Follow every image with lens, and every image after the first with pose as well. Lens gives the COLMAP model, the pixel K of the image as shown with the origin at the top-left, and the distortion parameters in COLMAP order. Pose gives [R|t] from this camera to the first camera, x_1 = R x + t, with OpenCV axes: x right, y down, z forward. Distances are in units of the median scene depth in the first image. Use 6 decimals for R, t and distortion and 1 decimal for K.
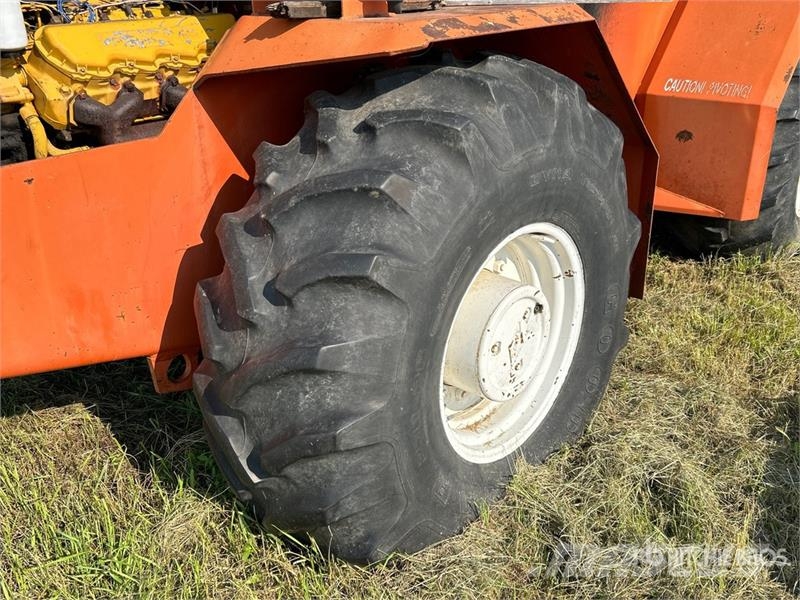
lens RADIAL K [[782.5, 0, 403.3], [0, 782.5, 309.9], [0, 0, 1]] dist [0.099091, -0.198555]
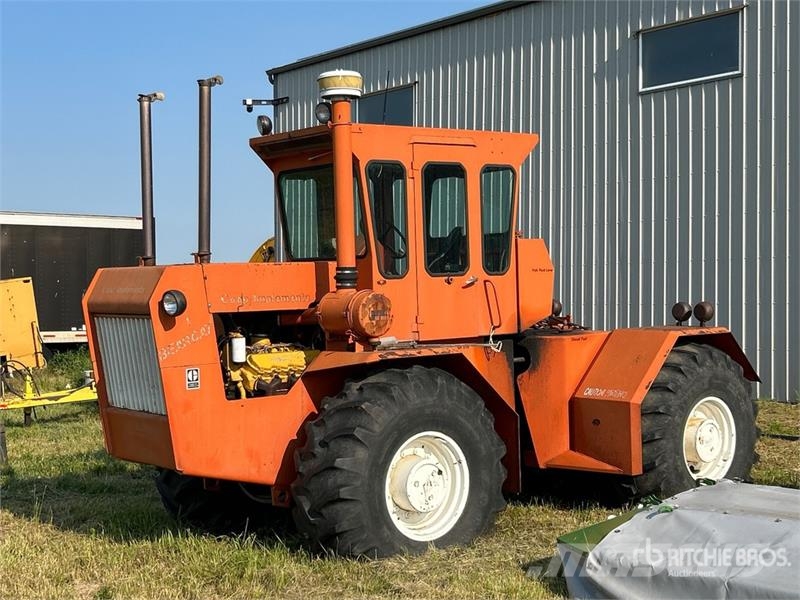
lens RADIAL K [[1250.3, 0, 400.0], [0, 1250.3, 300.0], [0, 0, 1]] dist [0.307616, 0.017890]
pose [[0.987426, -0.001850, -0.158074, 0.732131], [-0.058461, 0.924772, -0.376004, 1.051950], [0.146878, 0.380518, 0.913035, -2.911951]]
